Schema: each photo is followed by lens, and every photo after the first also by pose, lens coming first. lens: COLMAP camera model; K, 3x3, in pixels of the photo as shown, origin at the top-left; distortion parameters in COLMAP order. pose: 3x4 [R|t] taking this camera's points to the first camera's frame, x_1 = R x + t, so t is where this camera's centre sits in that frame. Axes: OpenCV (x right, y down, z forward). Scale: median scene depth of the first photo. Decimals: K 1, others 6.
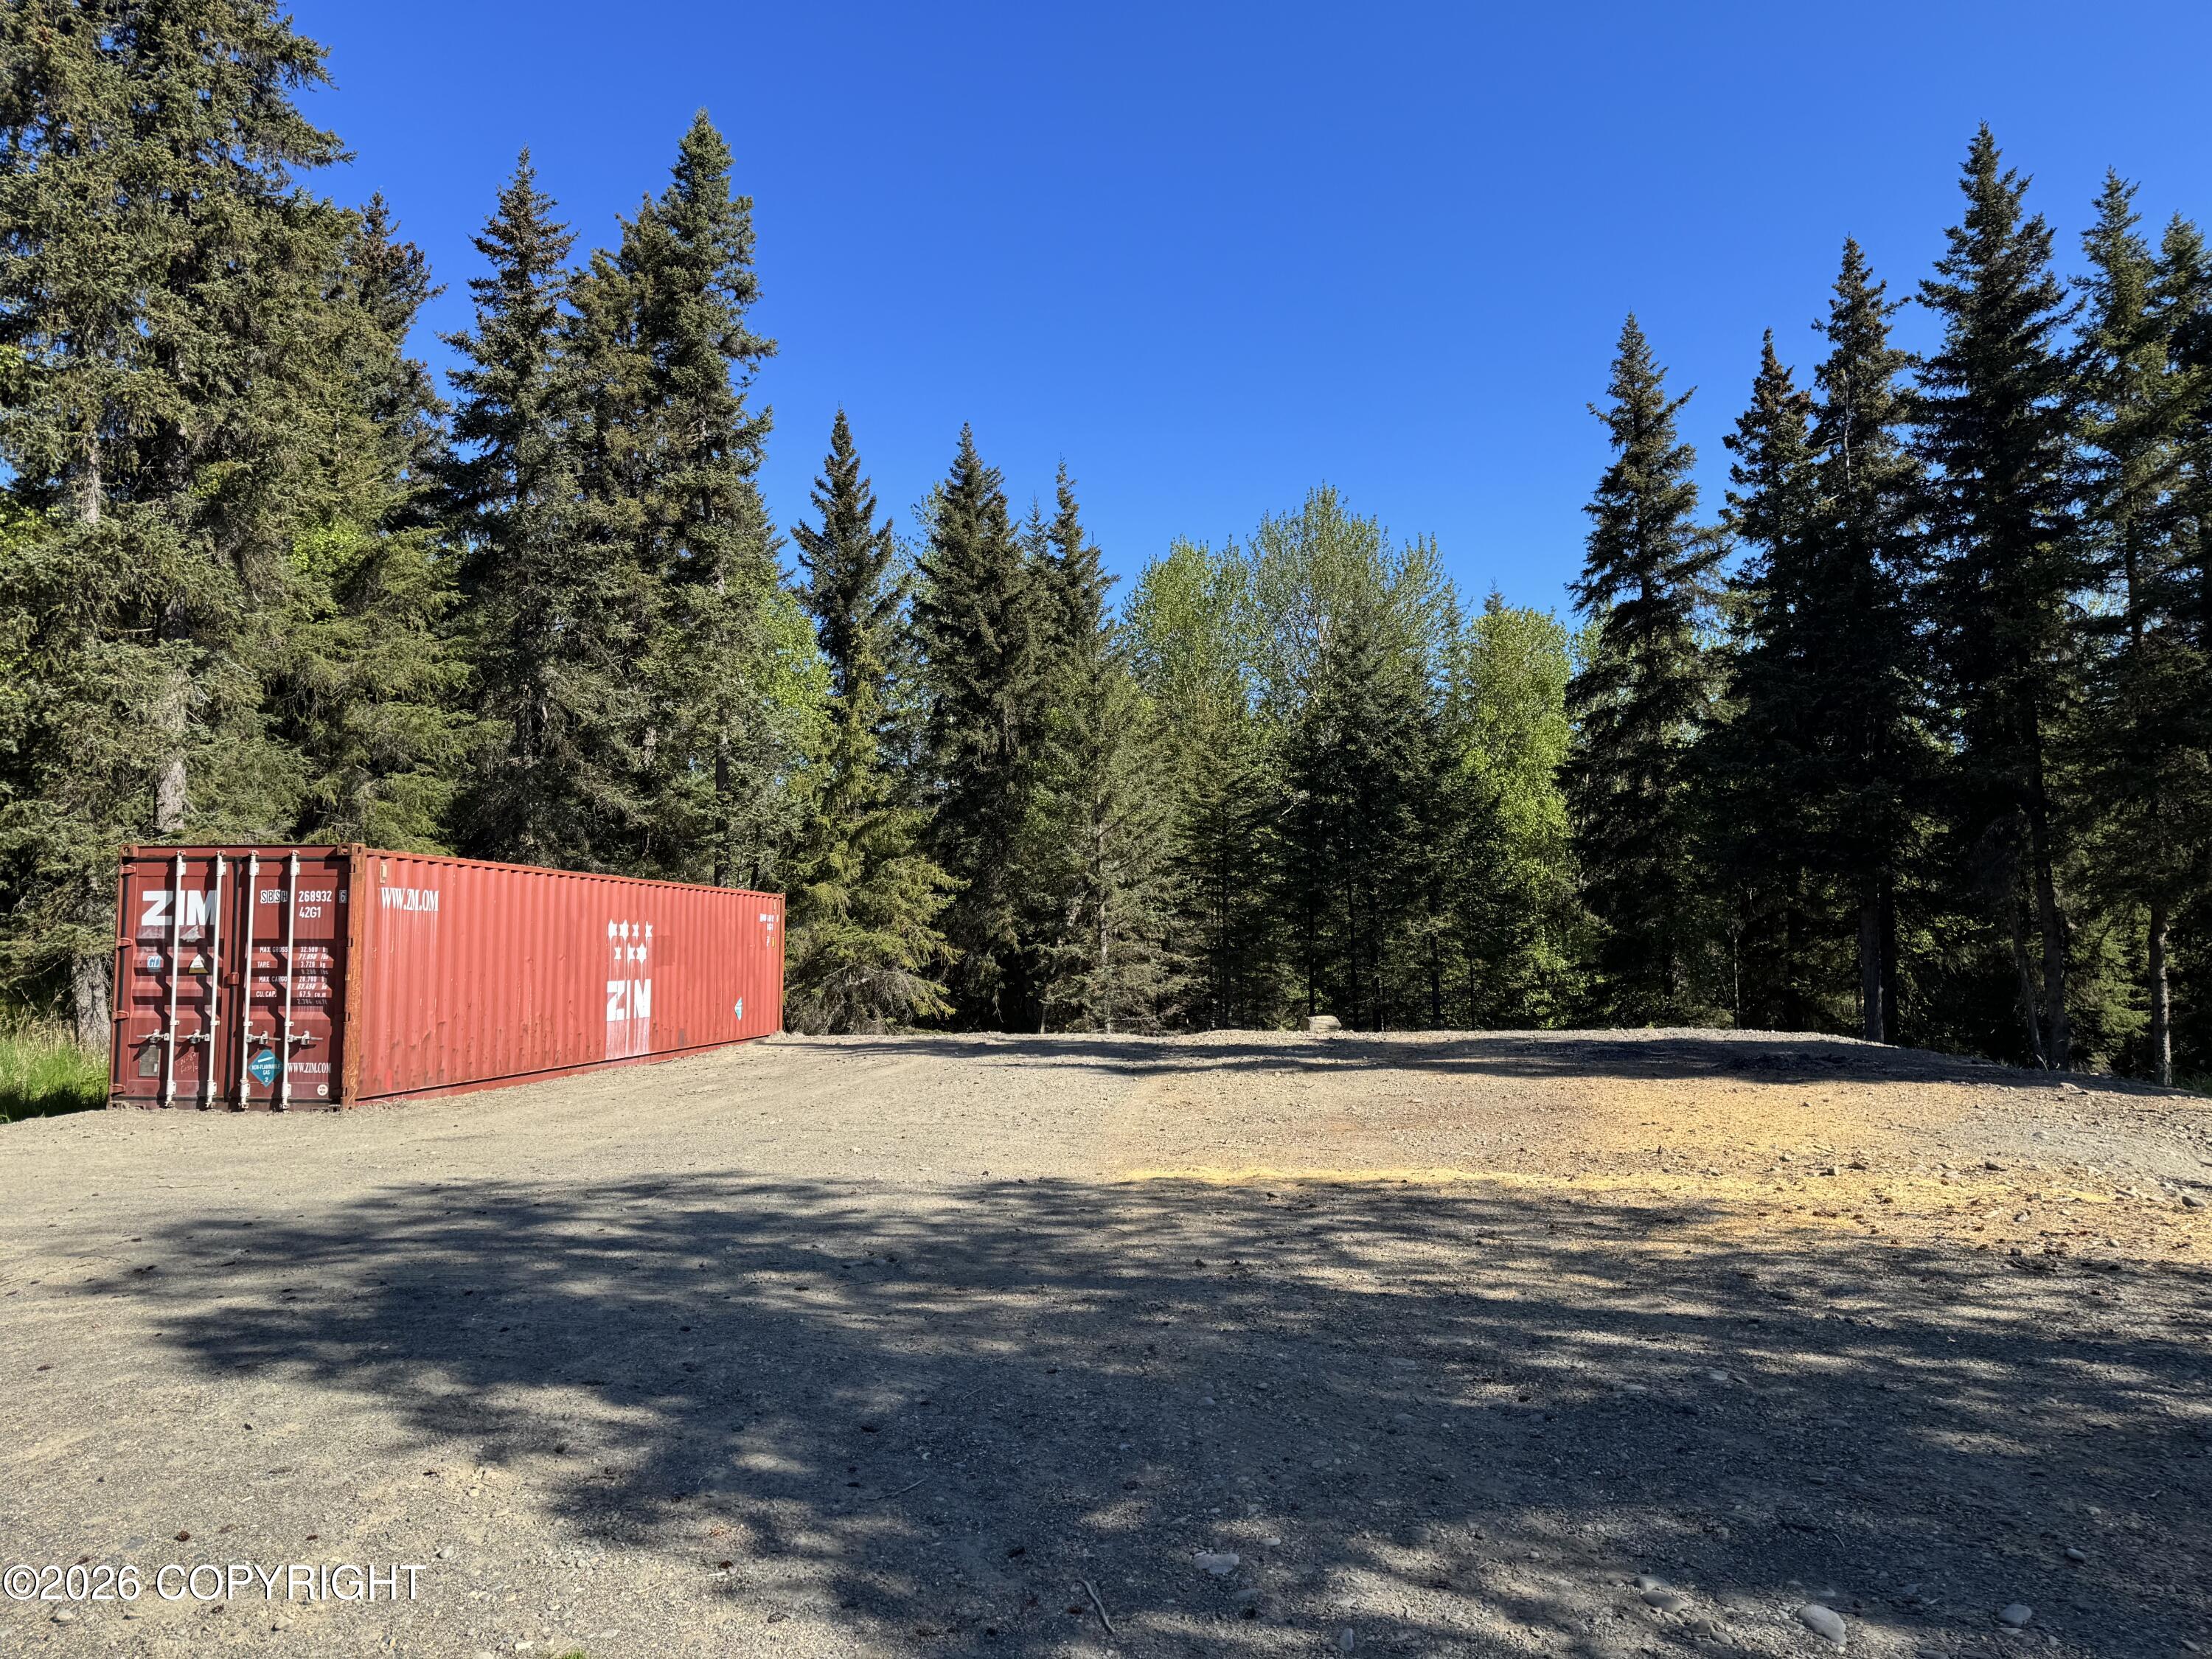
lens RADIAL K [[1513.4, 0, 1086.7], [0, 1513.4, 833.6], [0, 0, 1]] dist [0.080789, -0.053398]
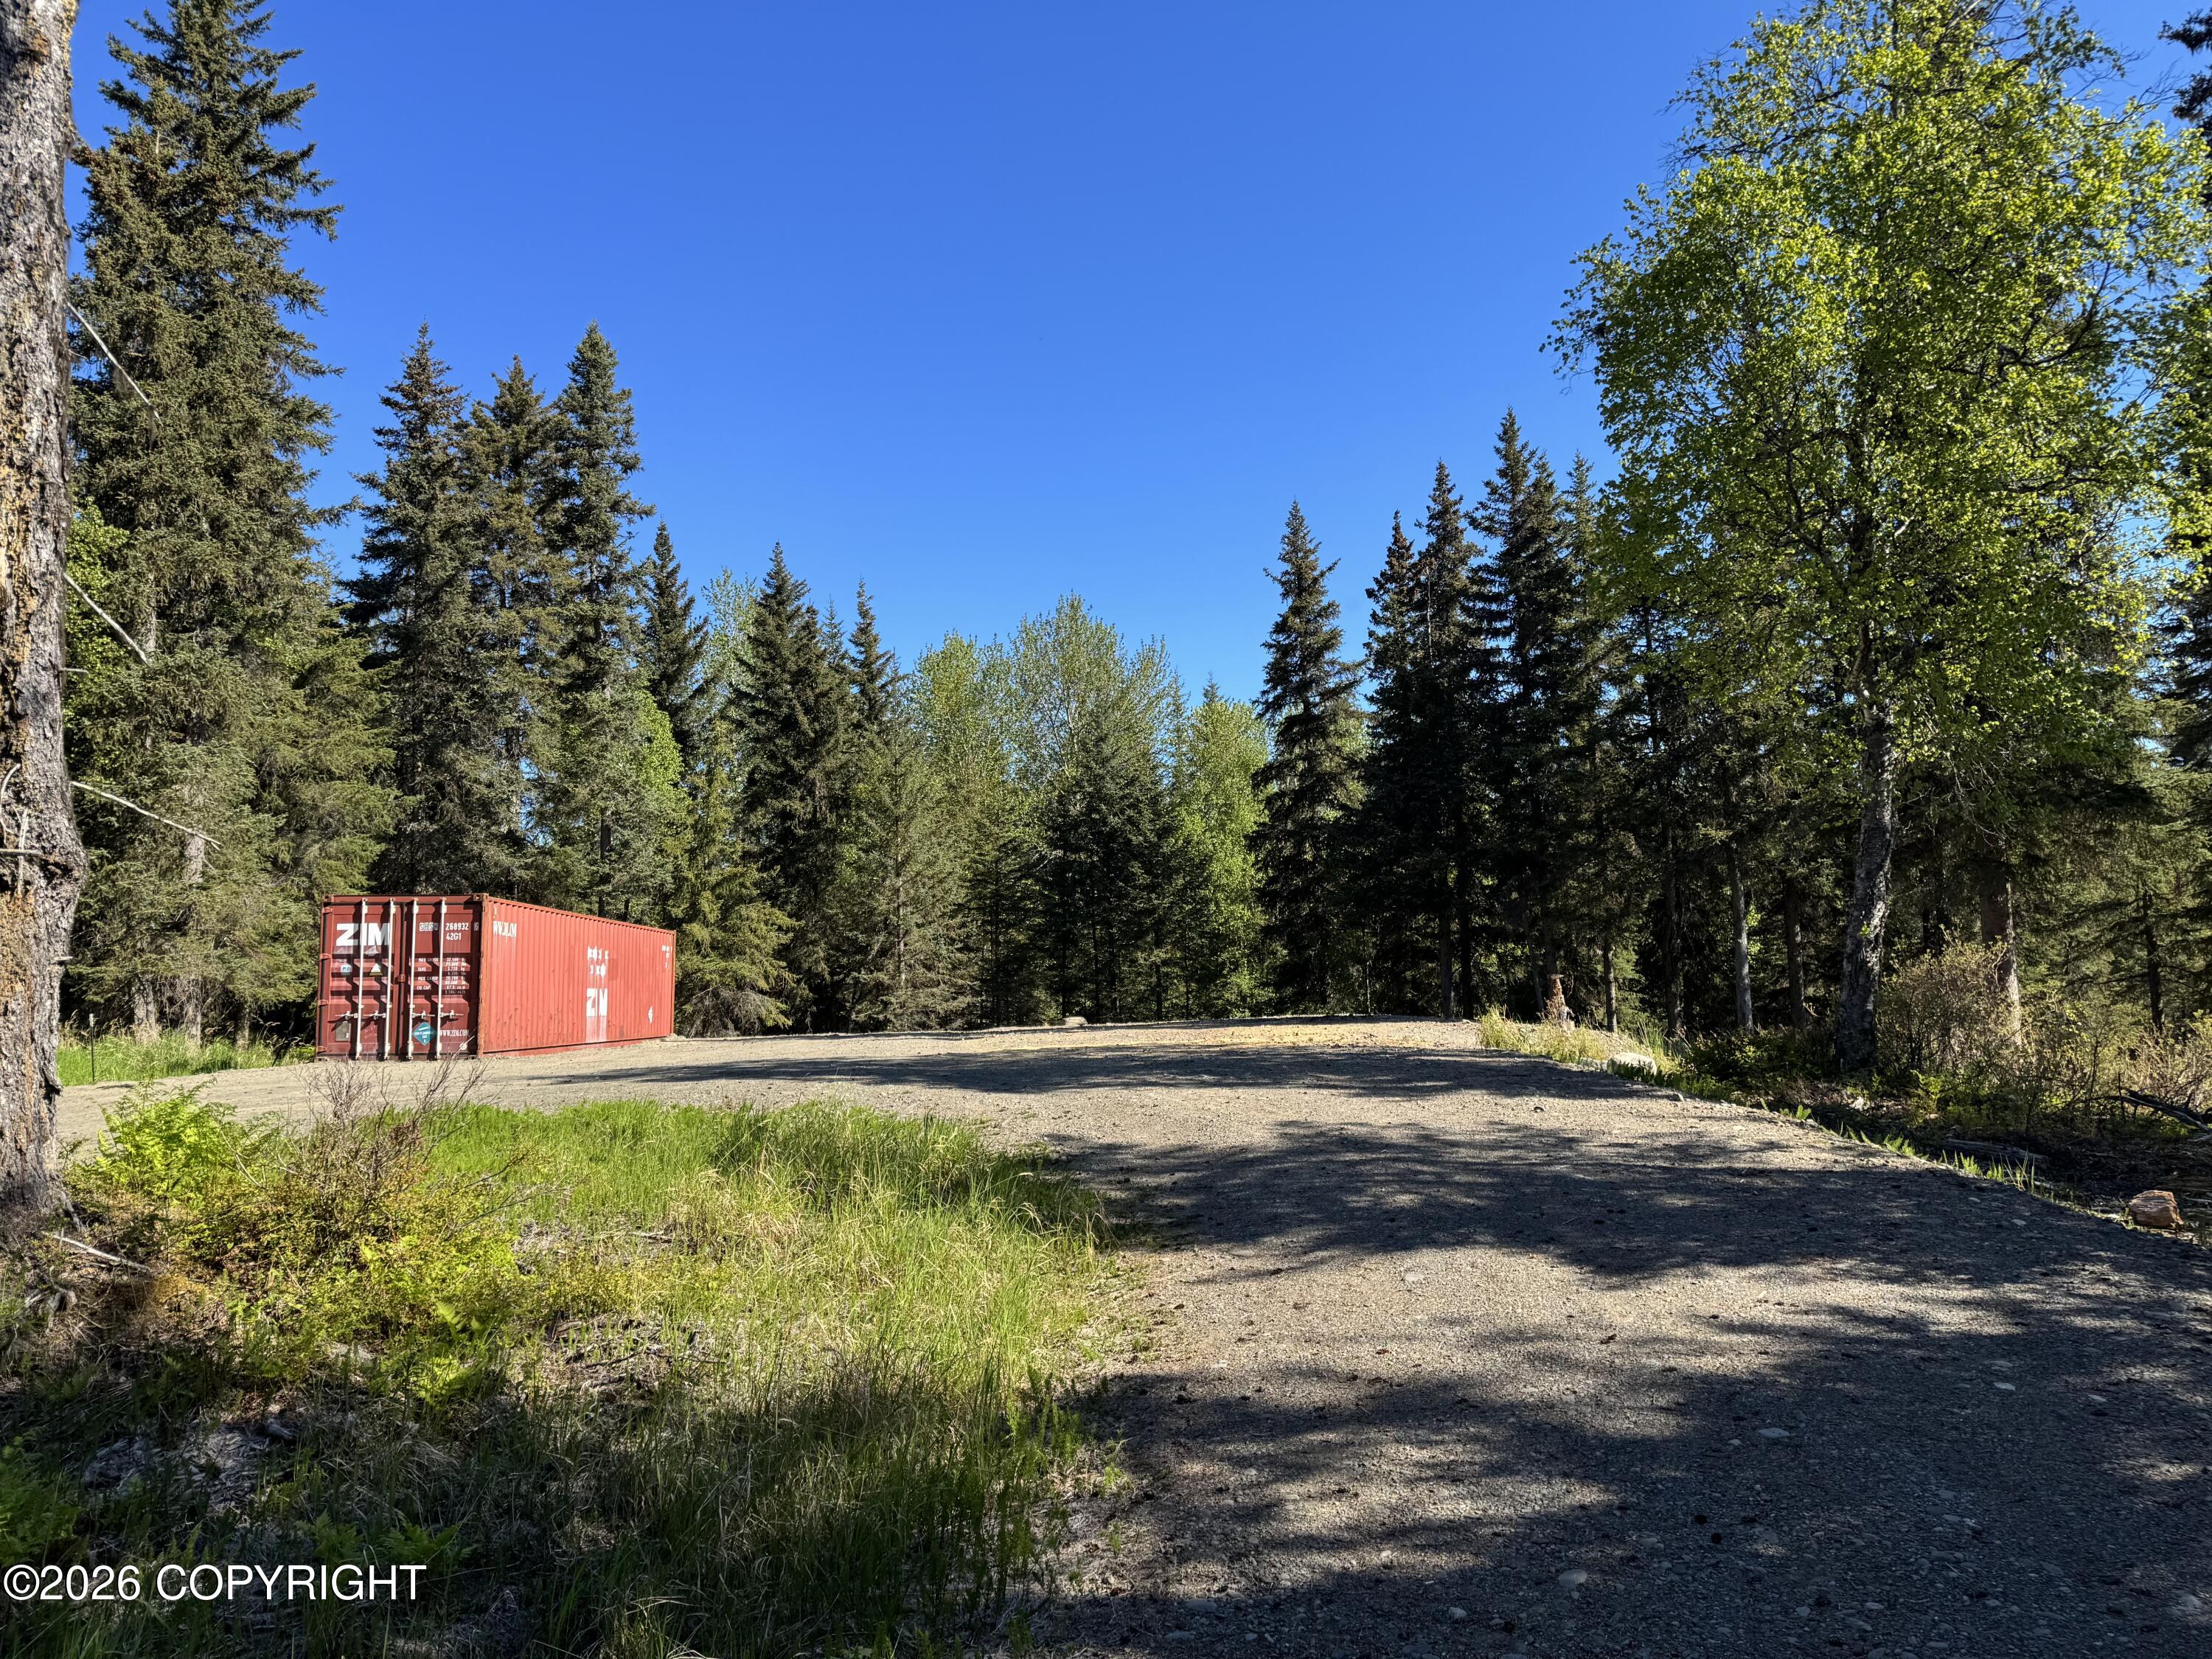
lens RADIAL K [[1513.4, 0, 1086.7], [0, 1513.4, 833.6], [0, 0, 1]] dist [0.080789, -0.053398]
pose [[0.986127, 0.005944, 0.165889, -0.050106], [-0.000584, 0.999477, -0.032341, -0.001997], [-0.165994, 0.031795, 0.985614, -0.290835]]
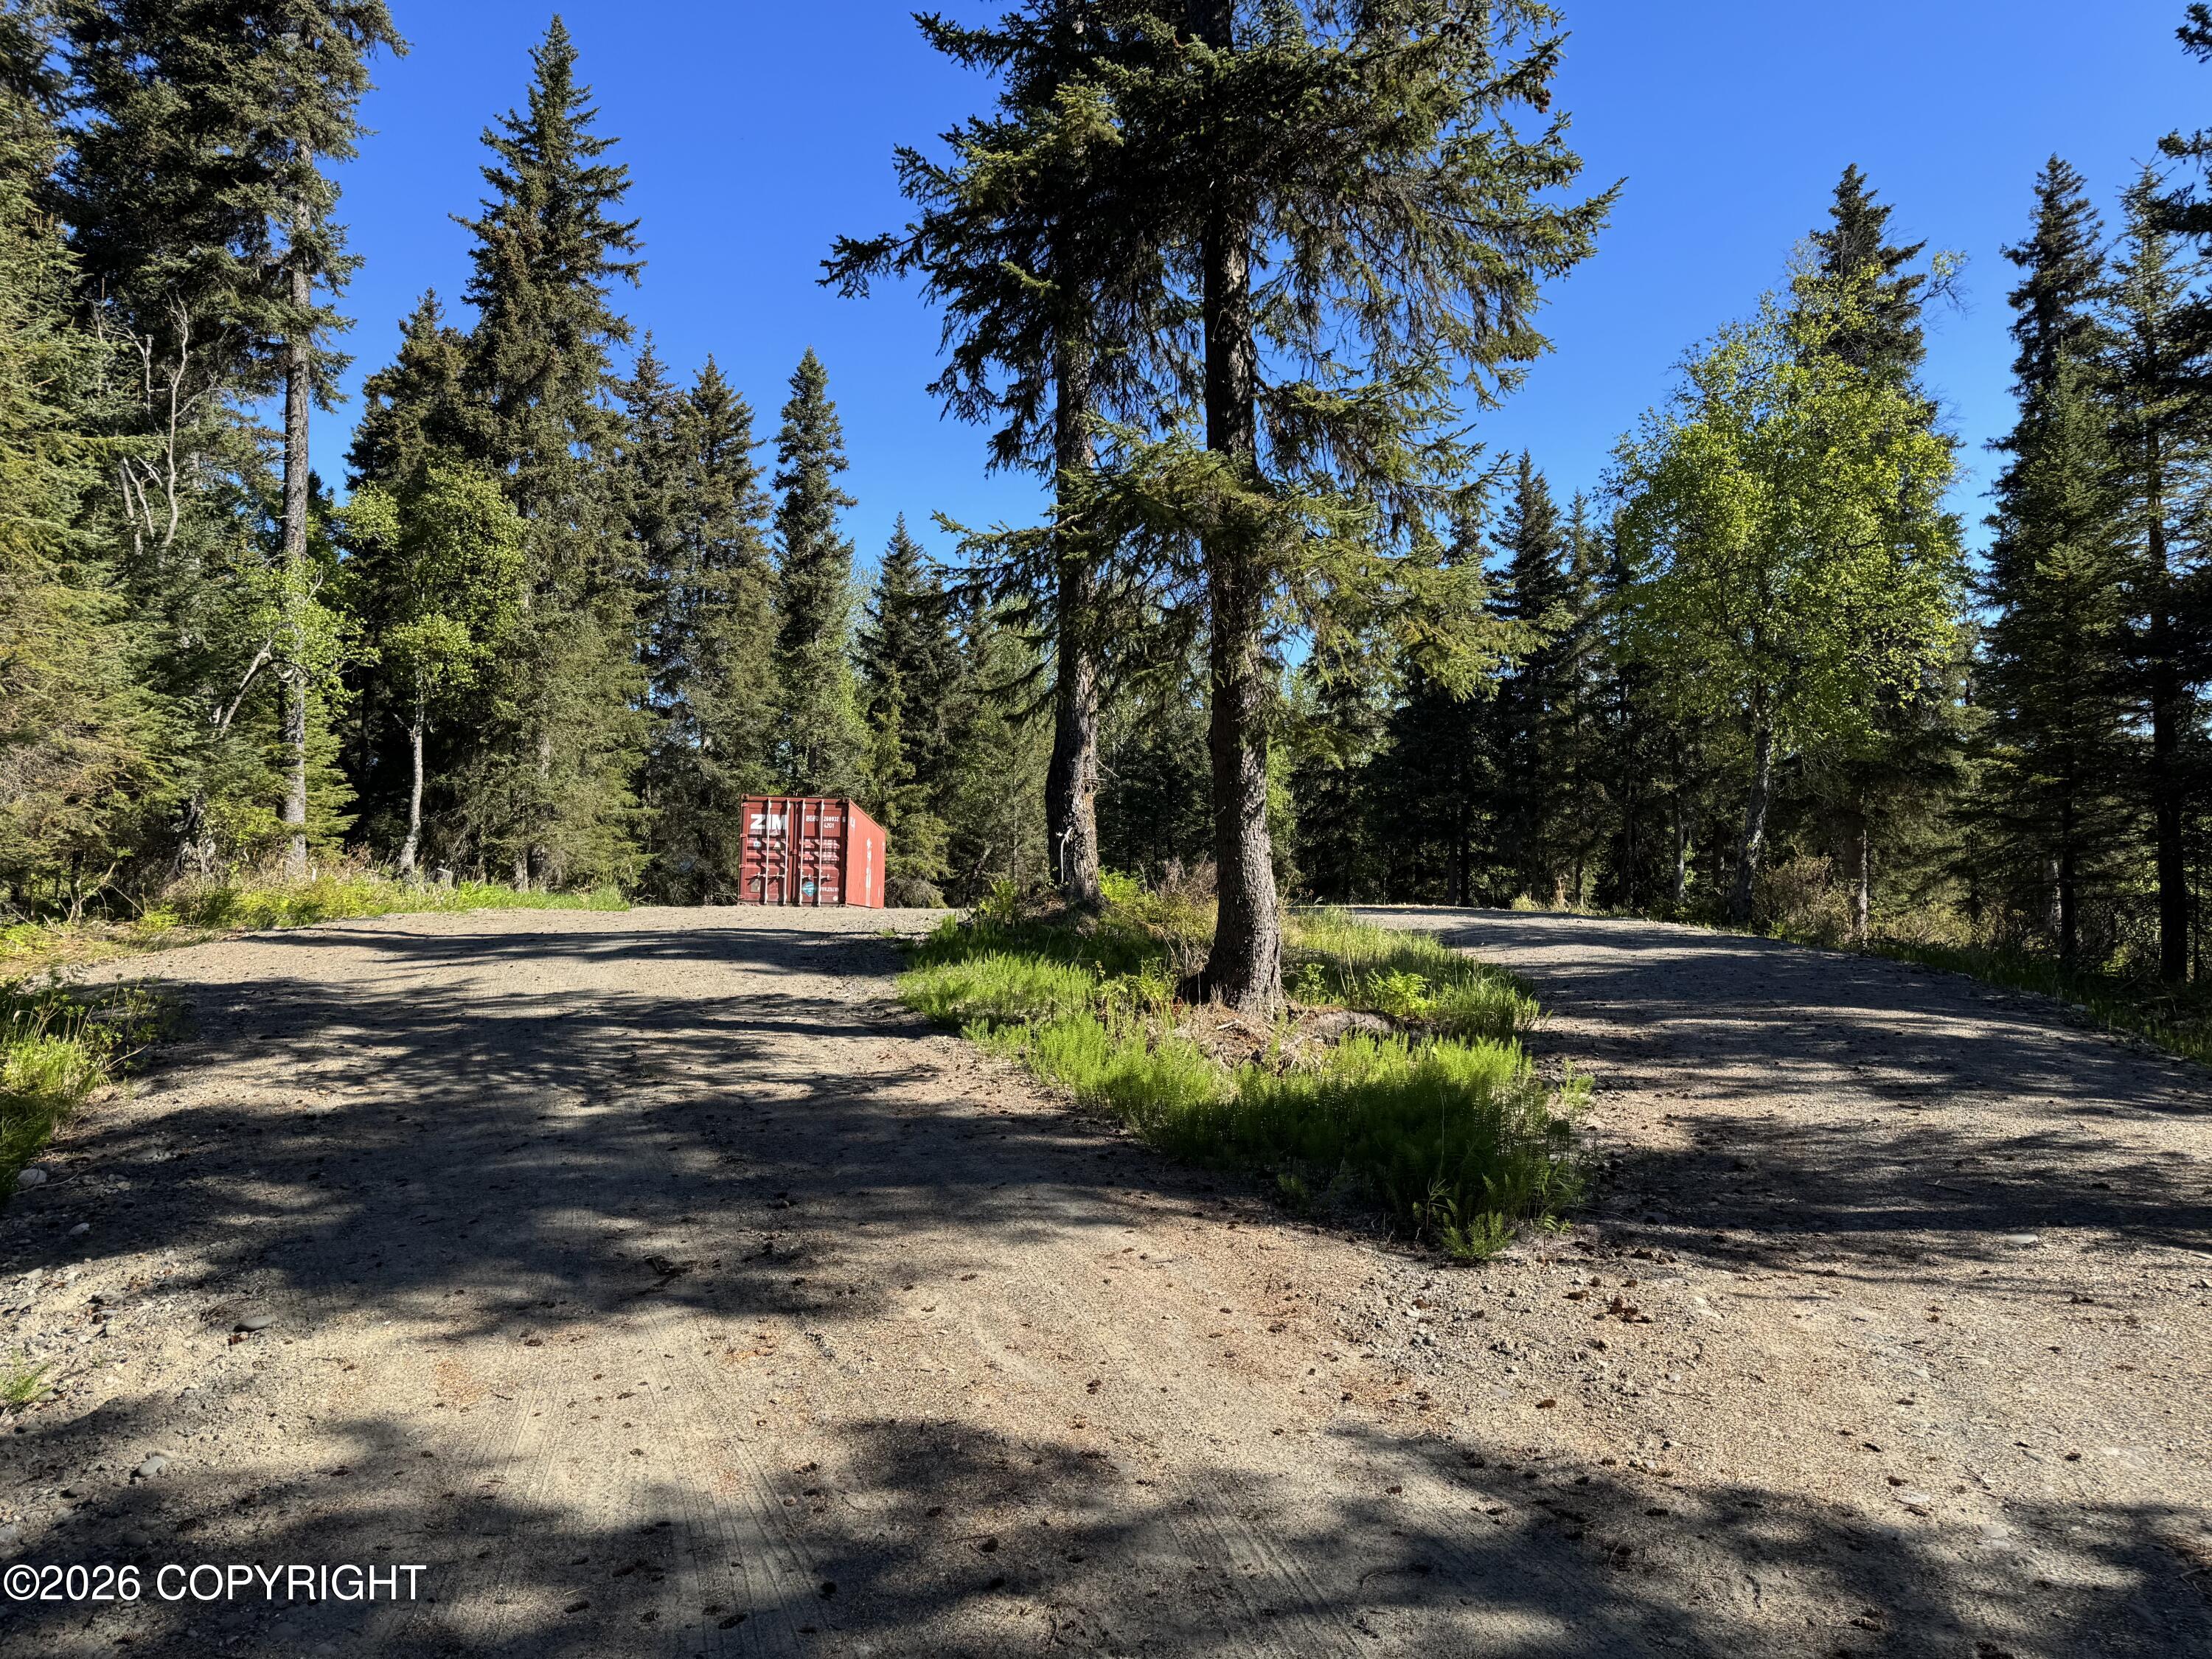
lens RADIAL K [[1507.7, 0, 1097.1], [0, 1507.7, 831.1], [0, 0, 1]] dist [0.116057, -0.095112]
pose [[0.978170, 0.033239, 0.205129, -0.243979], [-0.036868, 0.999224, 0.013897, 0.004848], [-0.204508, -0.021156, 0.978636, -0.589917]]
